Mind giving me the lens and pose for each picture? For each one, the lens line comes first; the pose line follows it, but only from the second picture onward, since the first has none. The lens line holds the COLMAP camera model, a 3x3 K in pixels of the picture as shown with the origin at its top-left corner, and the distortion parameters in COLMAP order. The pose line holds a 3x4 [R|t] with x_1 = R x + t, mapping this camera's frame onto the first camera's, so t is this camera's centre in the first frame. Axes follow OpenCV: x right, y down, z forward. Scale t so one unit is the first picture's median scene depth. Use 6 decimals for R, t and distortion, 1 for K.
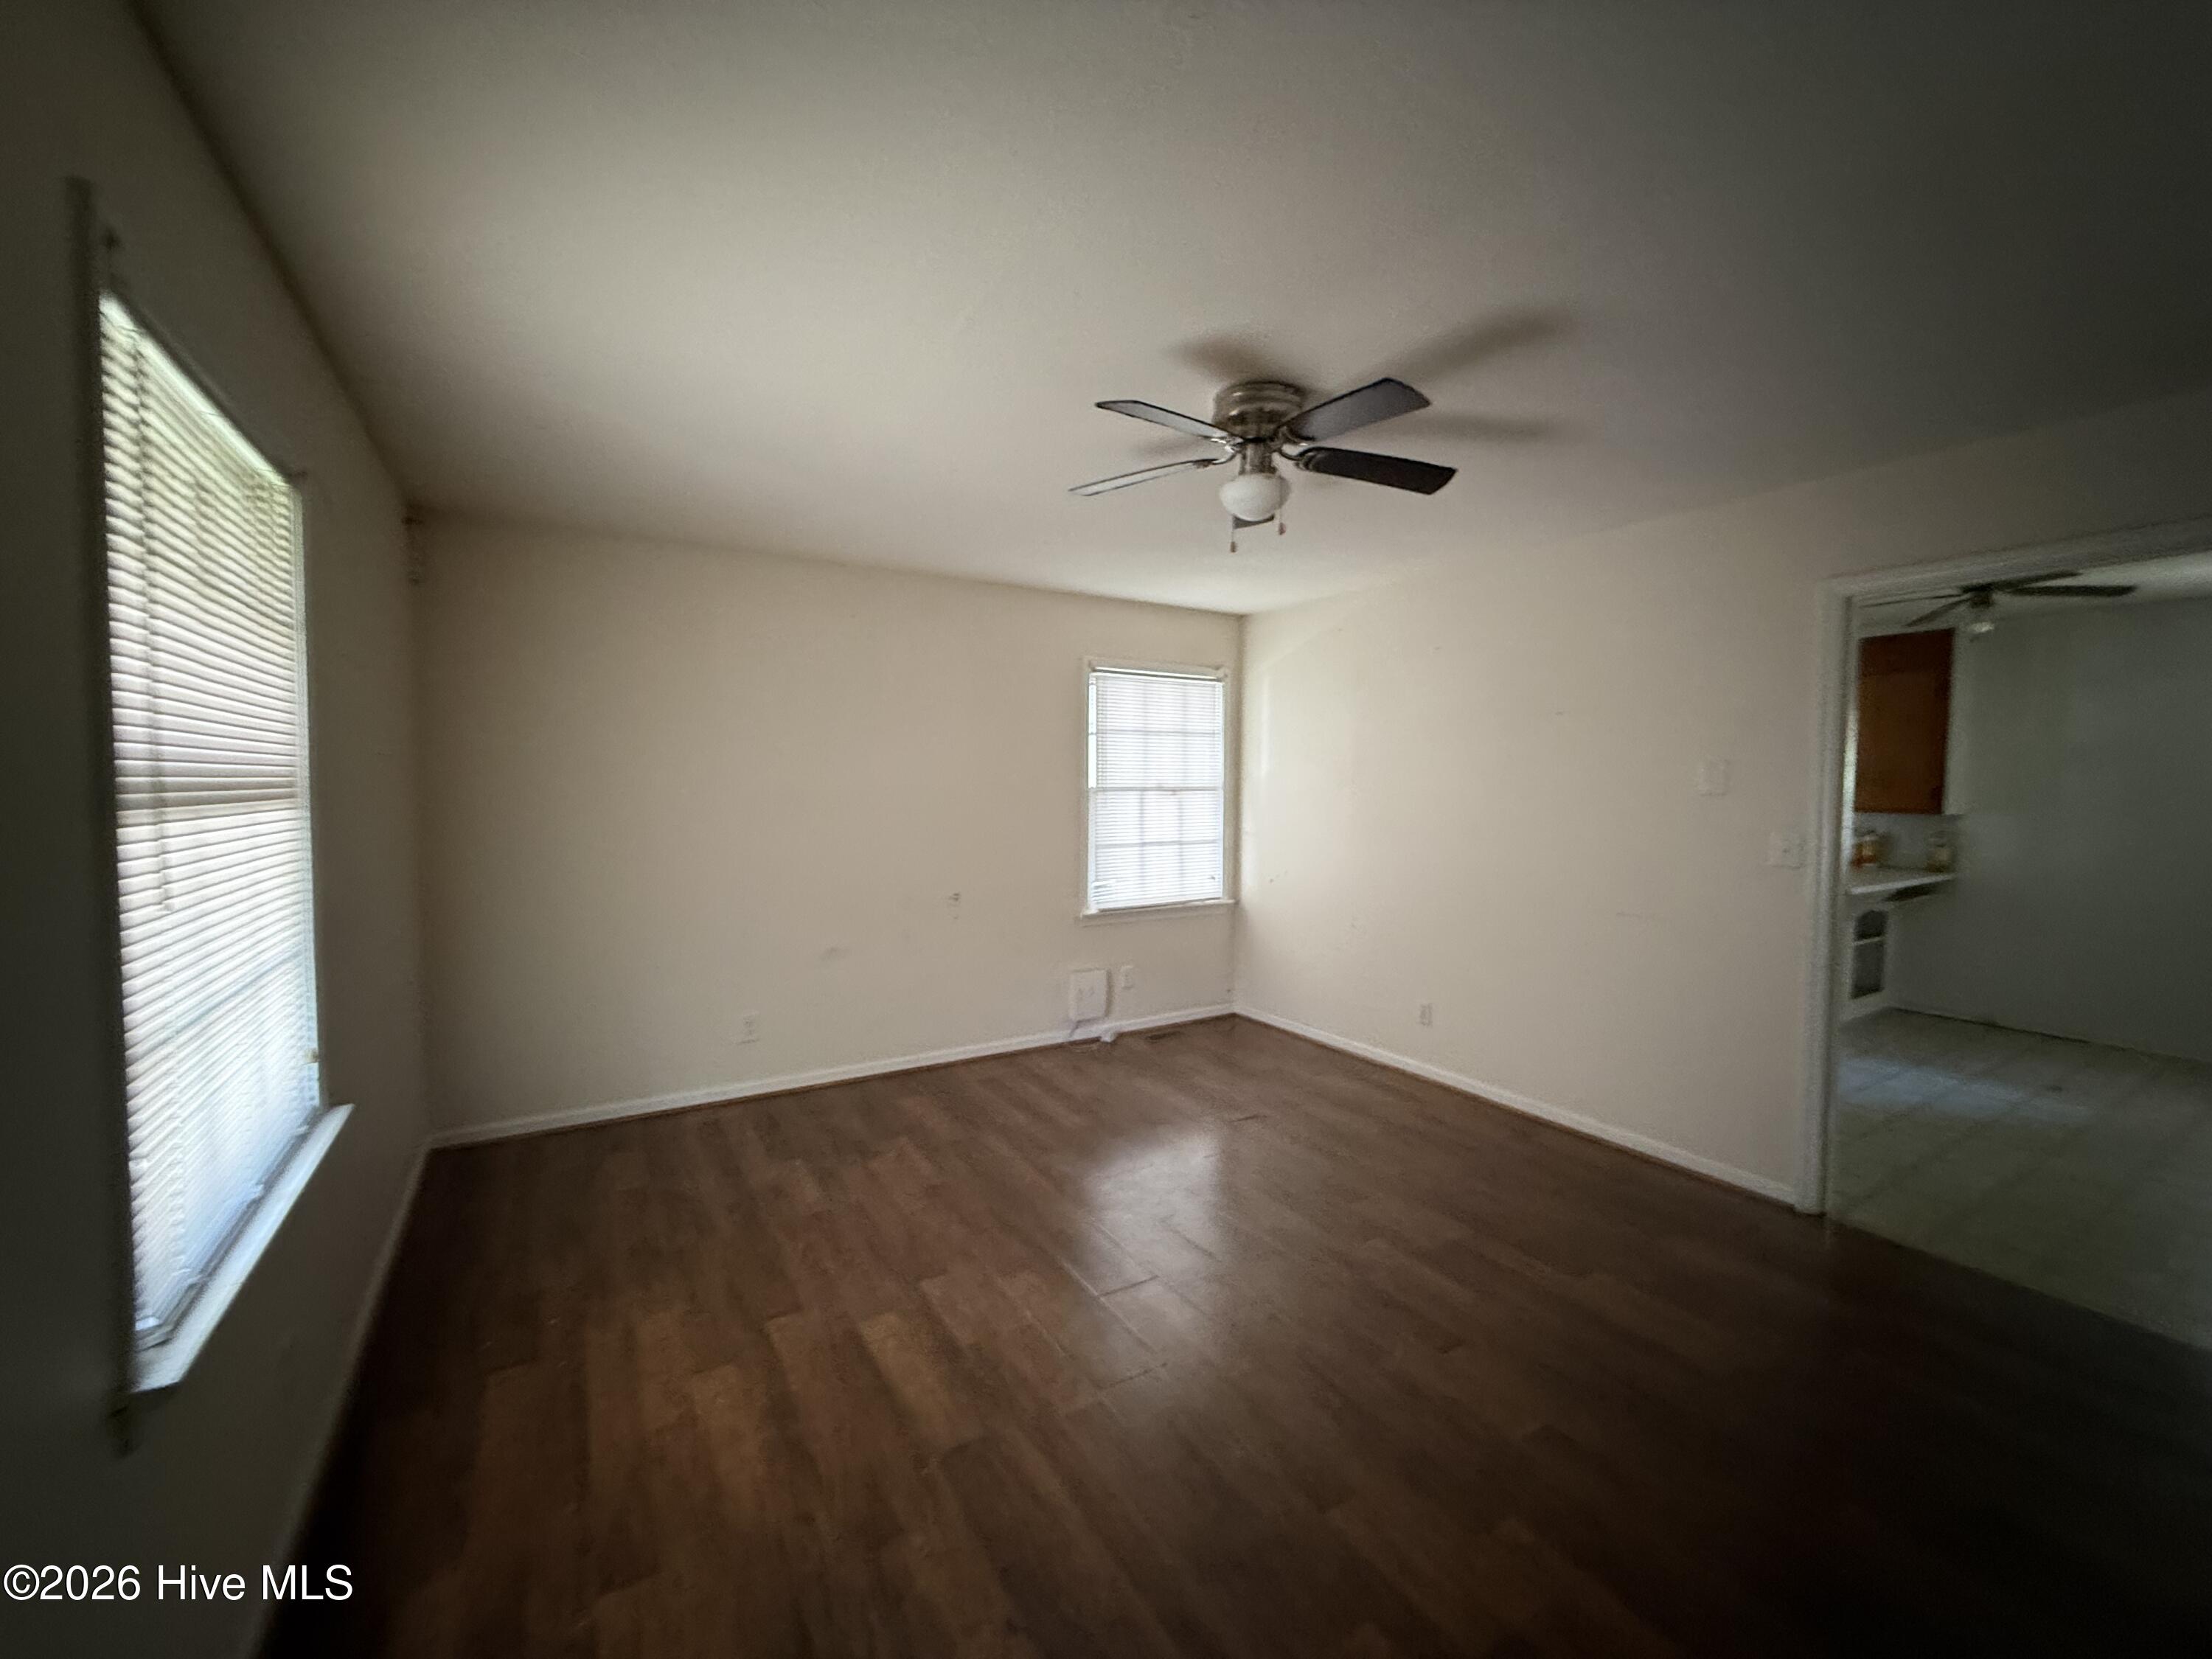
lens RADIAL K [[884.1, 0, 1102.7], [0, 884.1, 827.3], [0, 0, 1]] dist [0.000501, 0.000150]
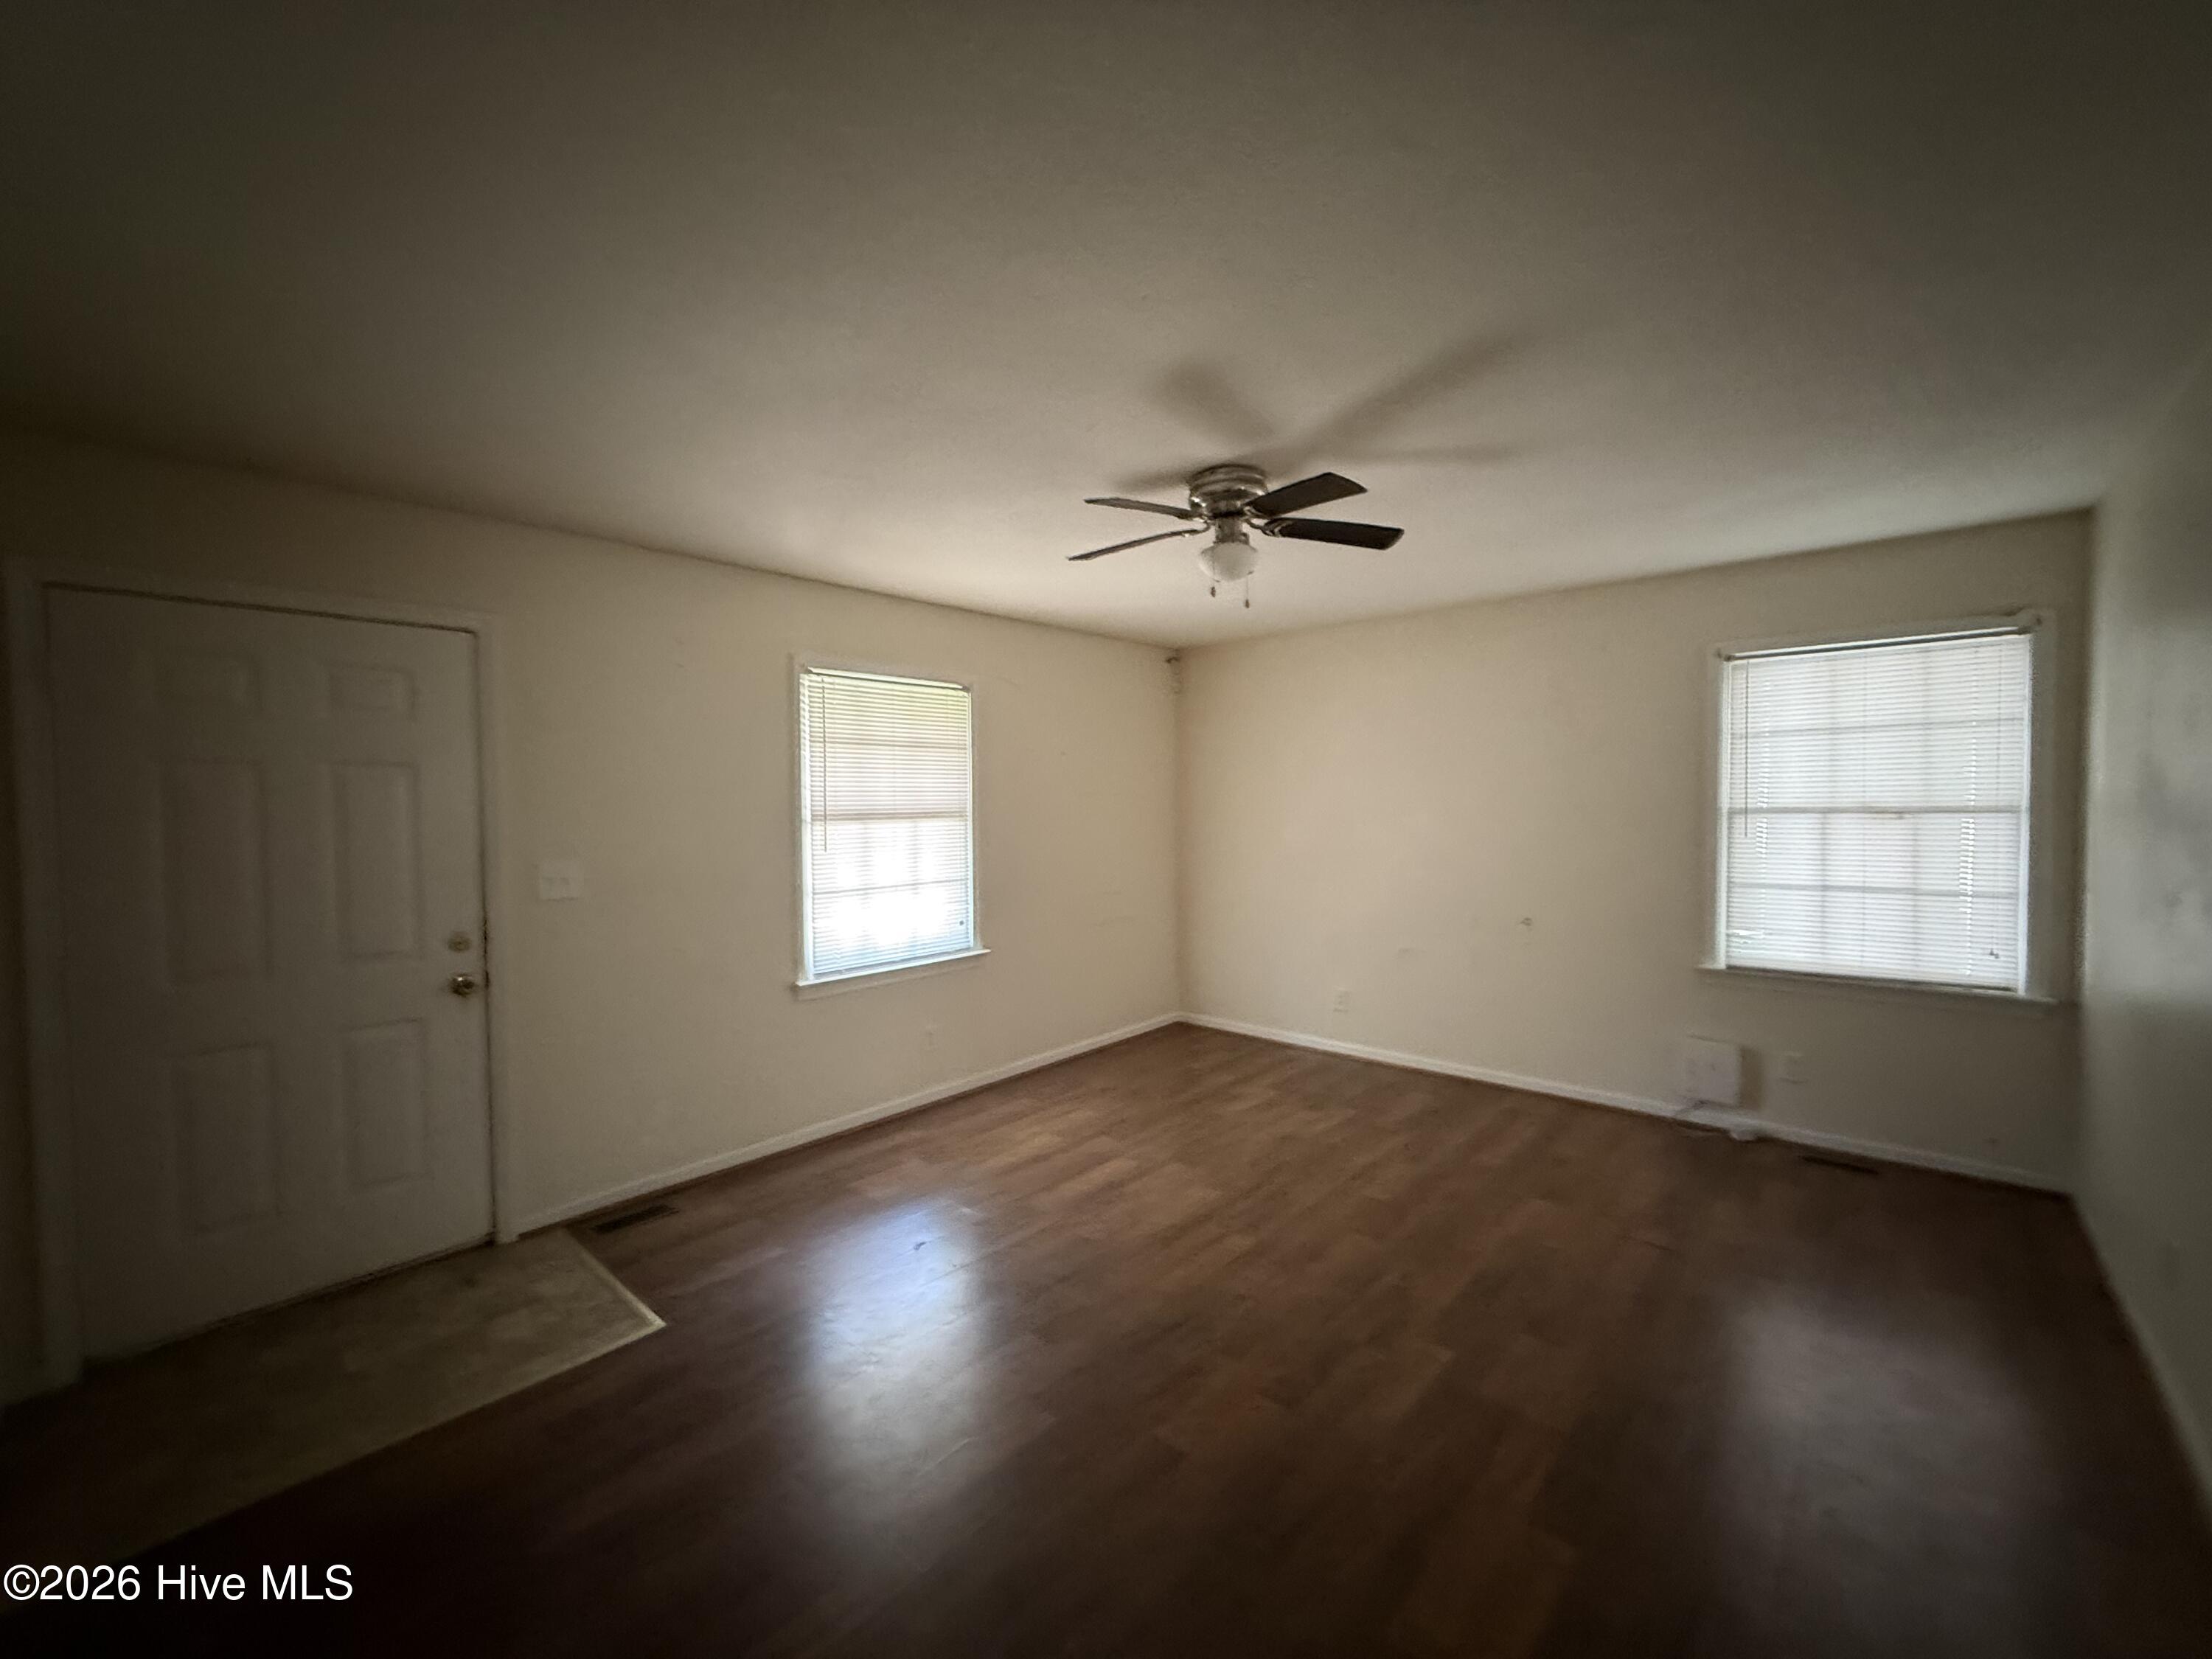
lens RADIAL K [[884.1, 0, 1102.7], [0, 884.1, 827.3], [0, 0, 1]] dist [0.000501, 0.000150]
pose [[0.291890, 0.020408, -0.956234, 0.576053], [-0.036720, 0.999274, 0.010118, -0.015949], [0.955747, 0.032160, 0.292428, 0.241644]]
